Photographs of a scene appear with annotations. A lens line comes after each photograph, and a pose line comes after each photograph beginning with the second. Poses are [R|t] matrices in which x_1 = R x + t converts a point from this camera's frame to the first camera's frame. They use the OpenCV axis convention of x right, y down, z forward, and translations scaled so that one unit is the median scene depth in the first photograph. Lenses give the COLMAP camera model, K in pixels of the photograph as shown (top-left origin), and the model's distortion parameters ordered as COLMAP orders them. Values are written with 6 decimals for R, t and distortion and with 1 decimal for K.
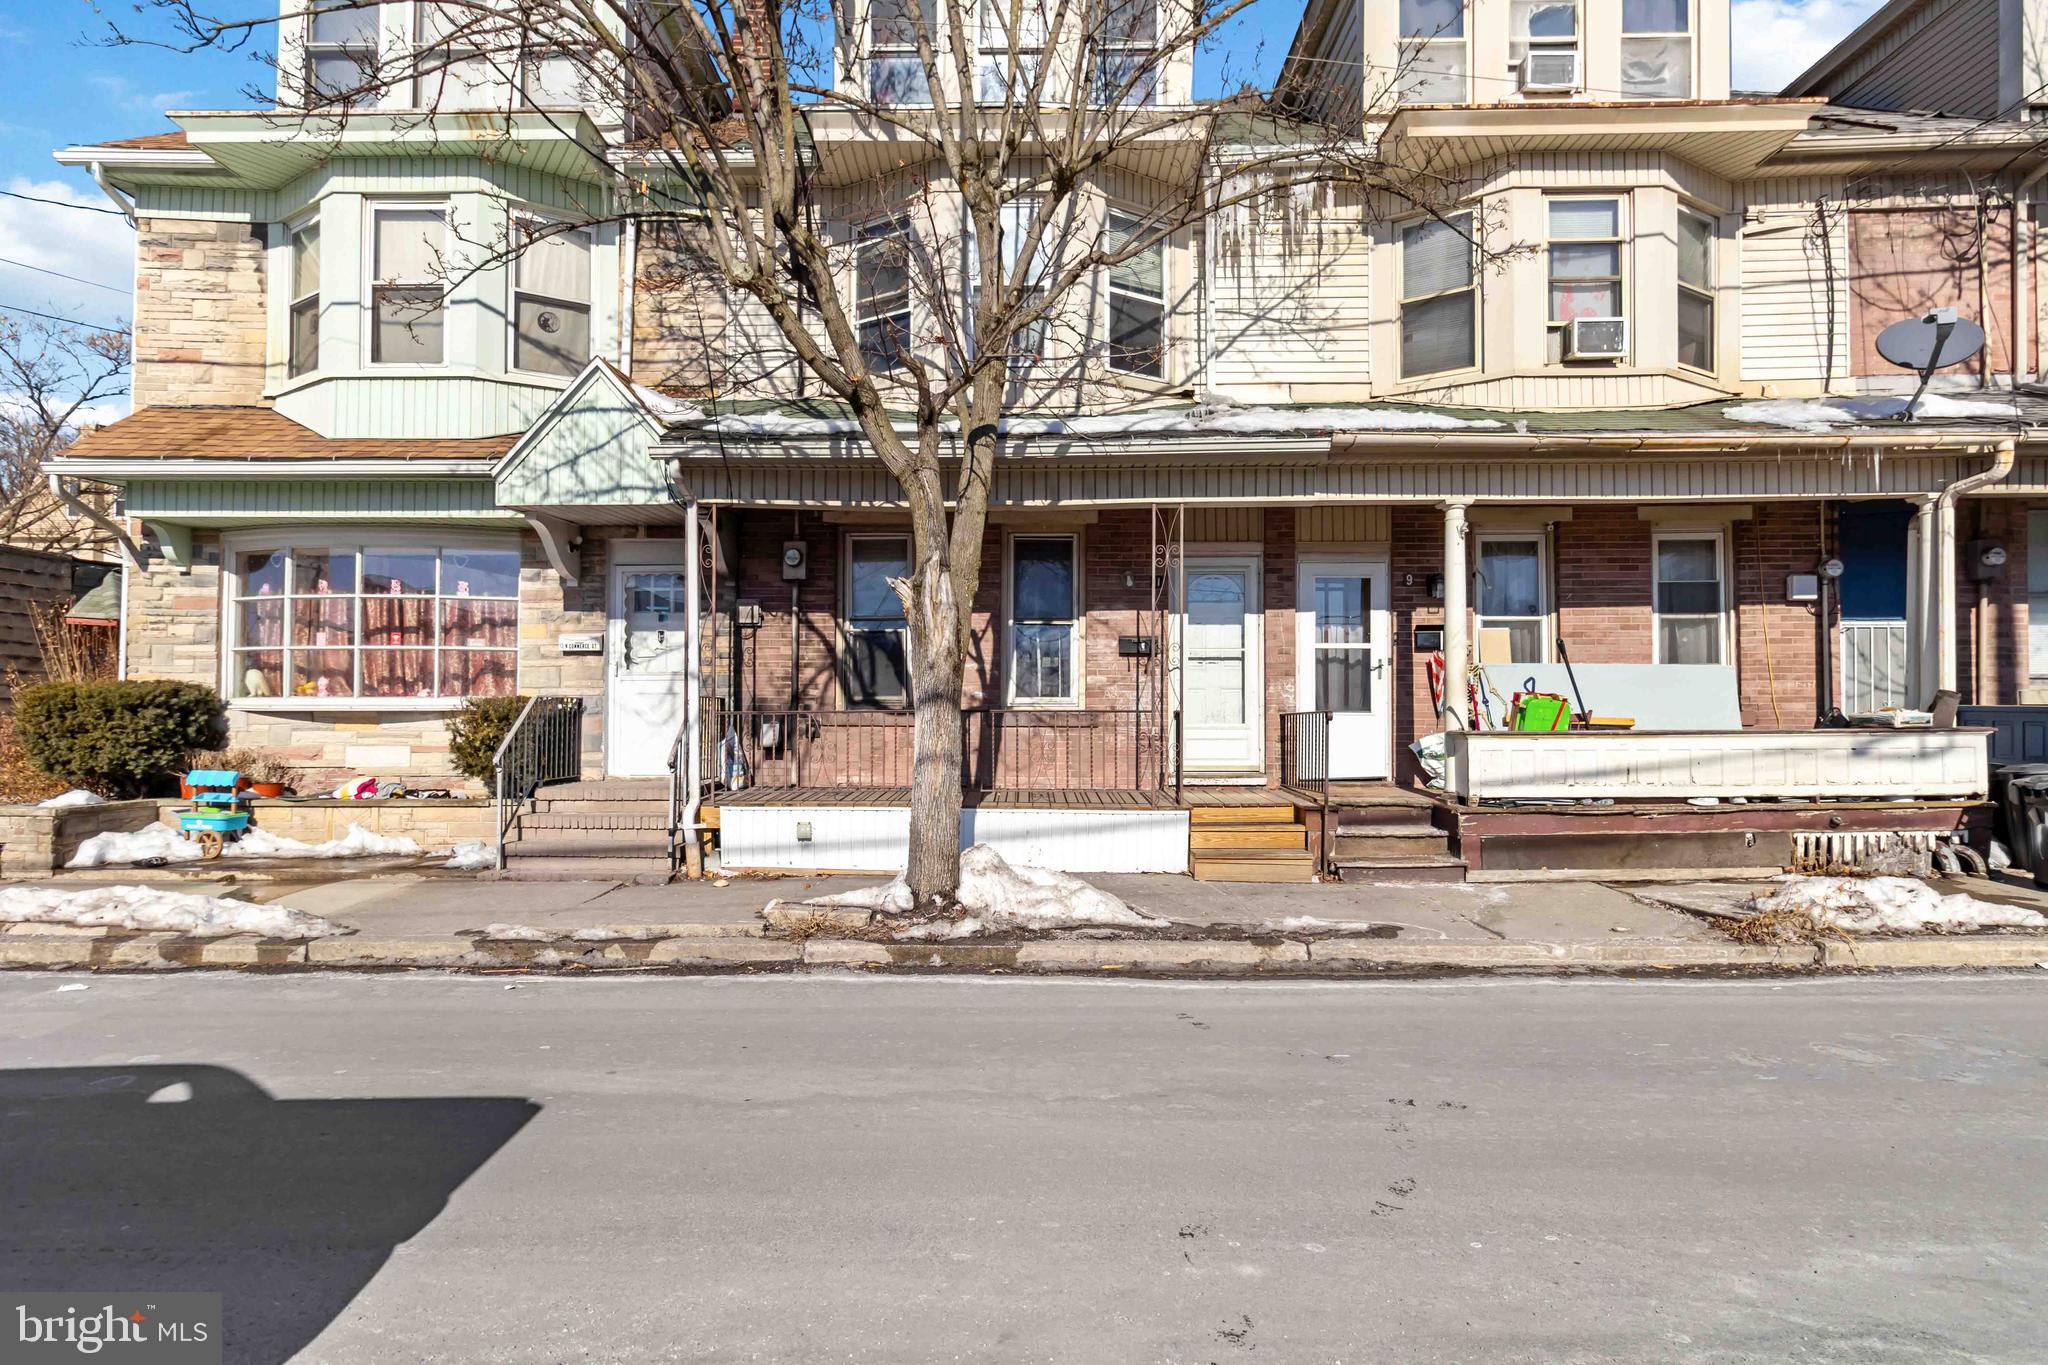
lens RADIAL K [[1121.2, 0, 1042.9], [0, 1121.2, 684.7], [0, 0, 1]] dist [-0.001604, 0.000939]
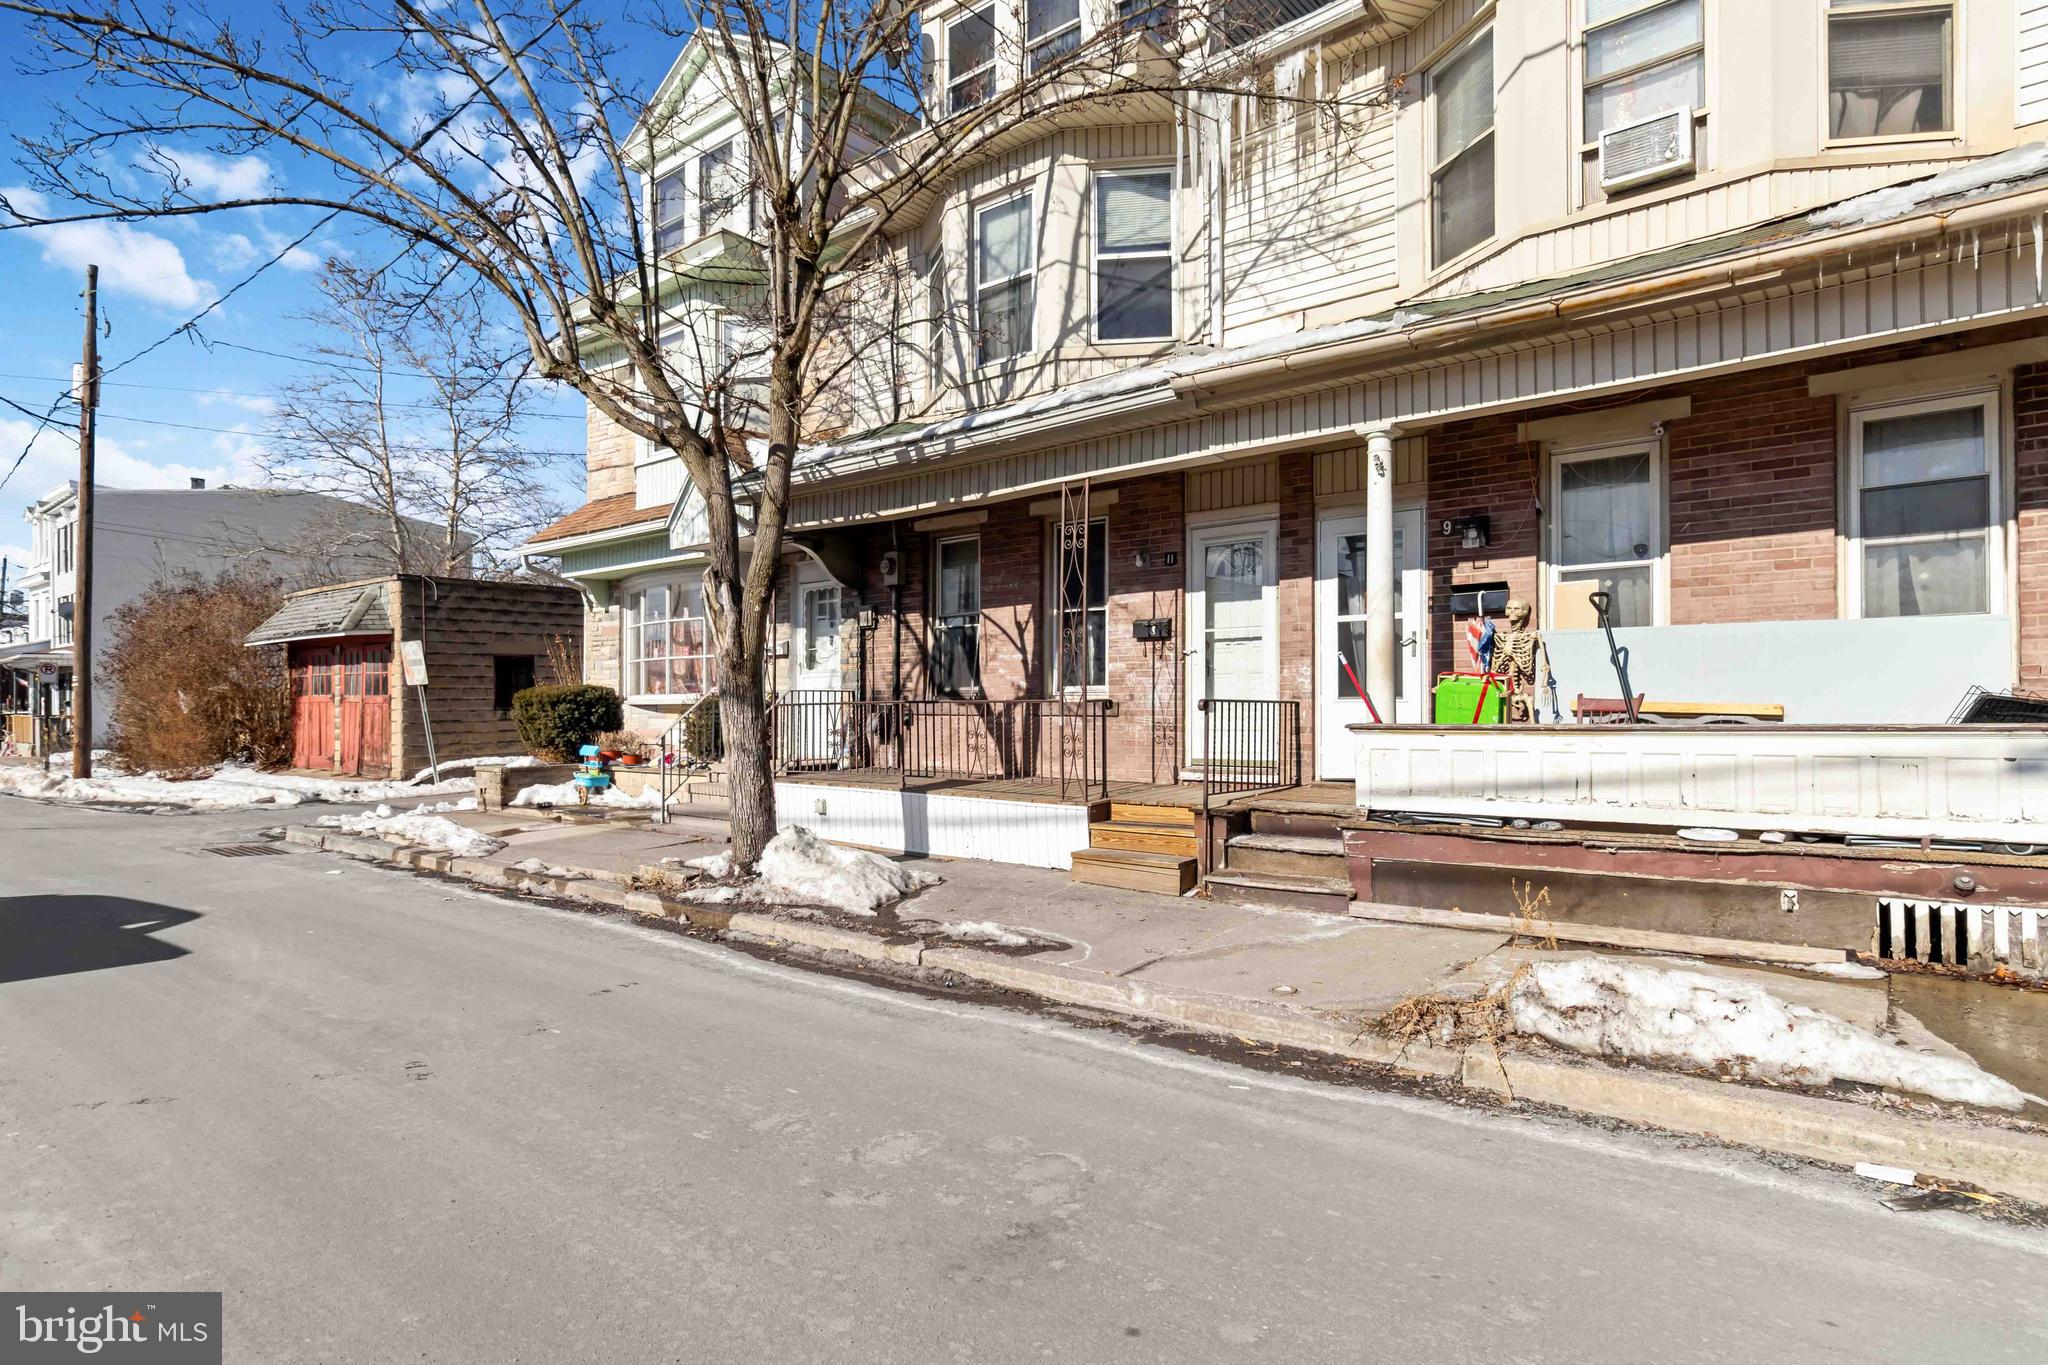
lens RADIAL K [[1121.2, 0, 1042.9], [0, 1121.2, 684.7], [0, 0, 1]] dist [-0.001604, 0.000939]
pose [[0.771775, -0.016583, -0.635680, 0.608874], [0.027205, 0.999606, 0.006954, 0.002239], [0.635314, -0.022660, 0.771922, 0.220722]]
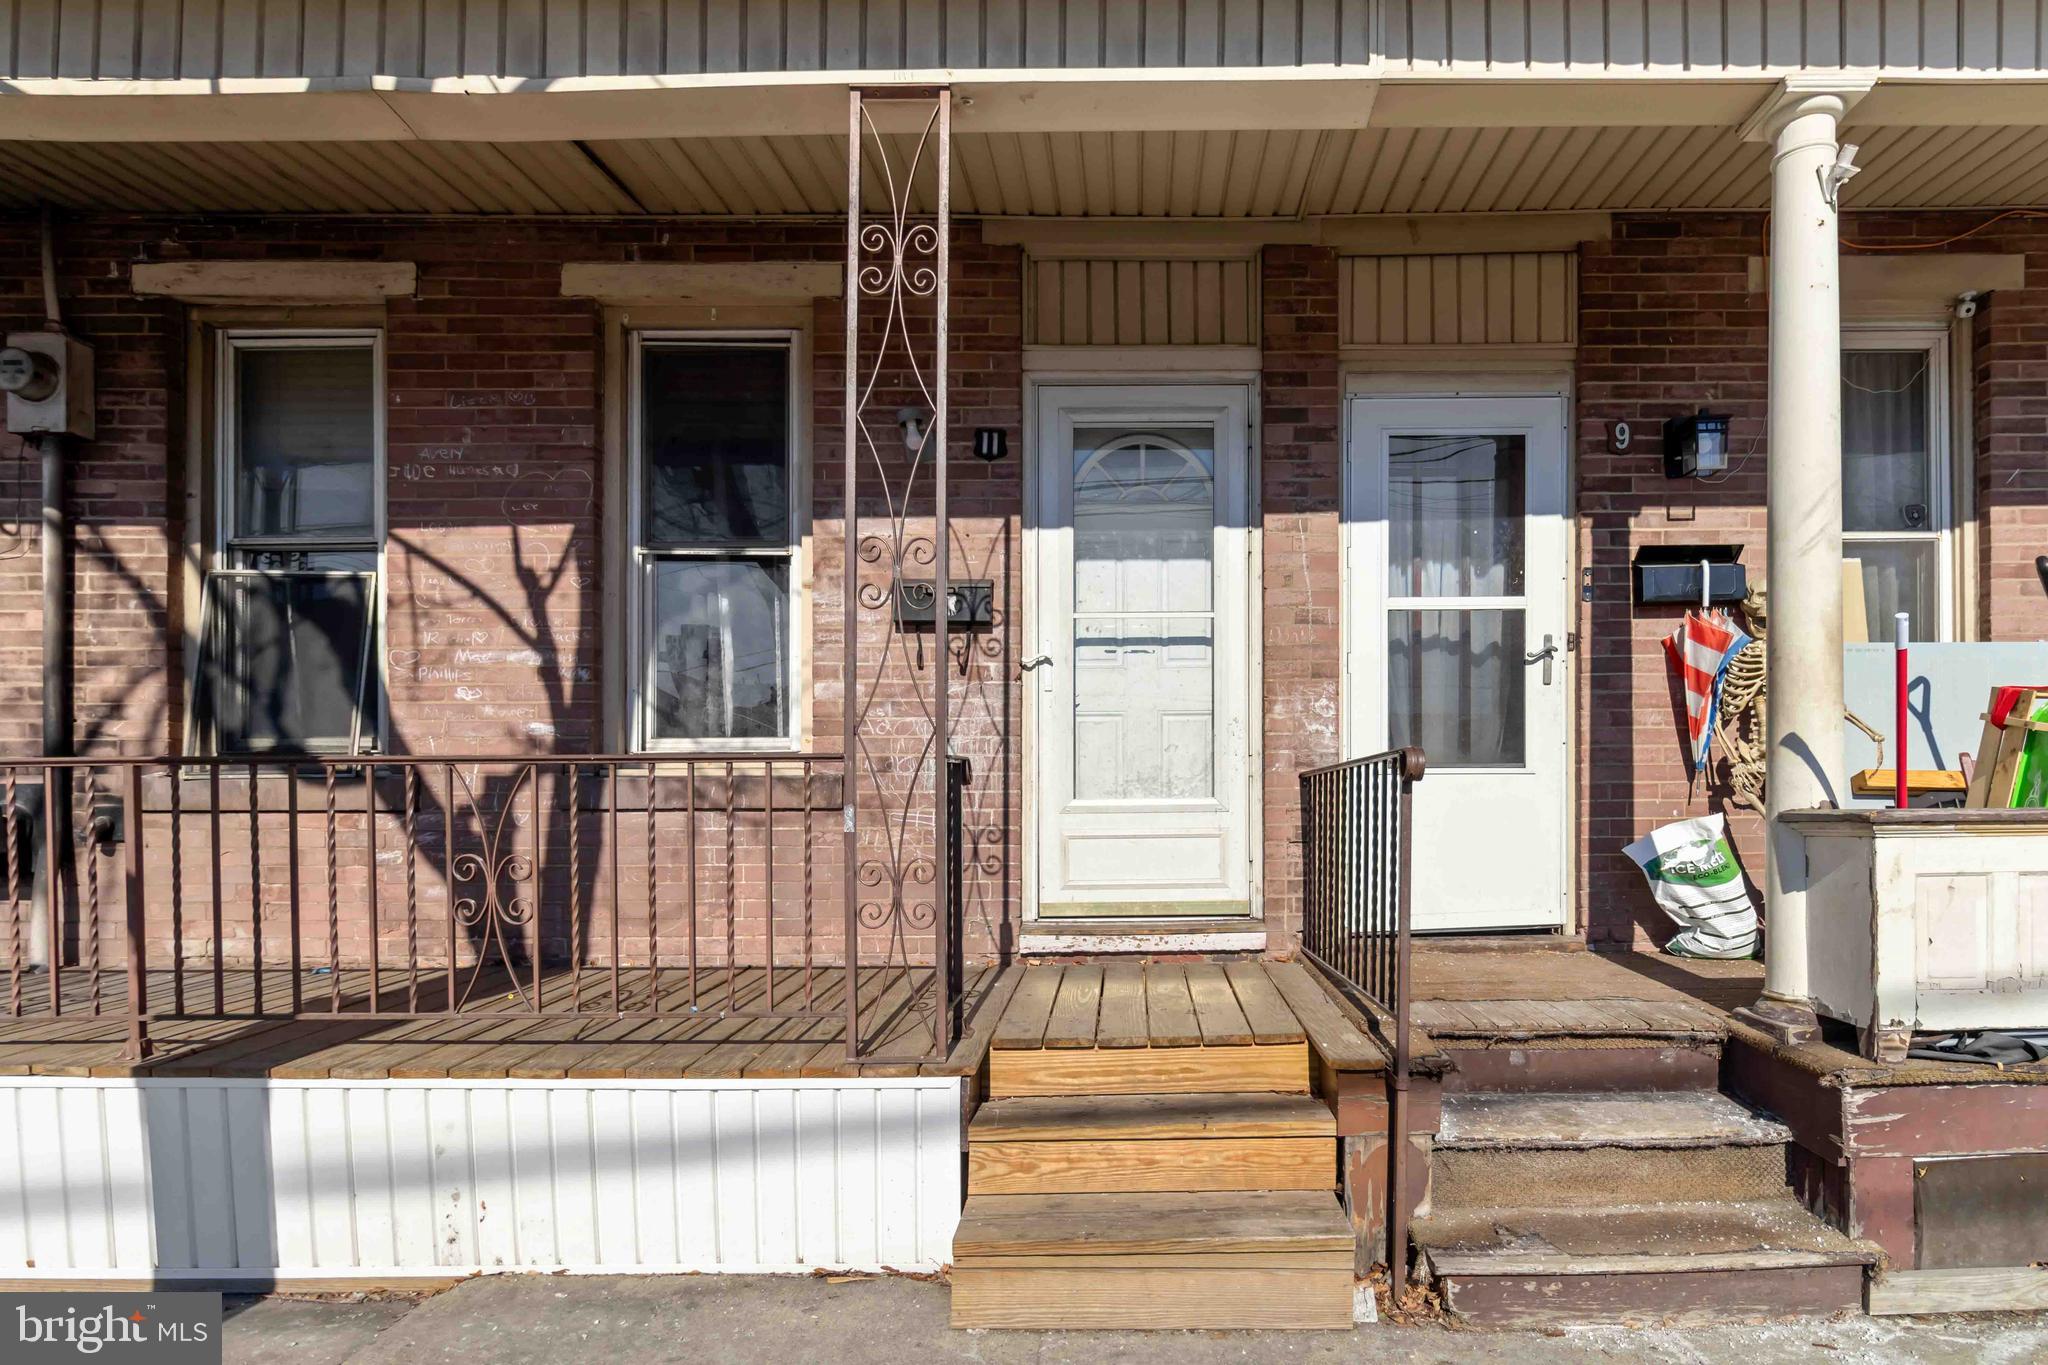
lens RADIAL K [[1092.0, 0, 1164.6], [0, 1092.0, 798.4], [0, 0, 1]] dist [0.004965, 0.002209]
pose [[0.999930, -0.009125, 0.007572, 0.160236], [0.008873, 0.999428, 0.032631, 0.022072], [-0.007865, -0.032562, 0.999439, 0.610338]]
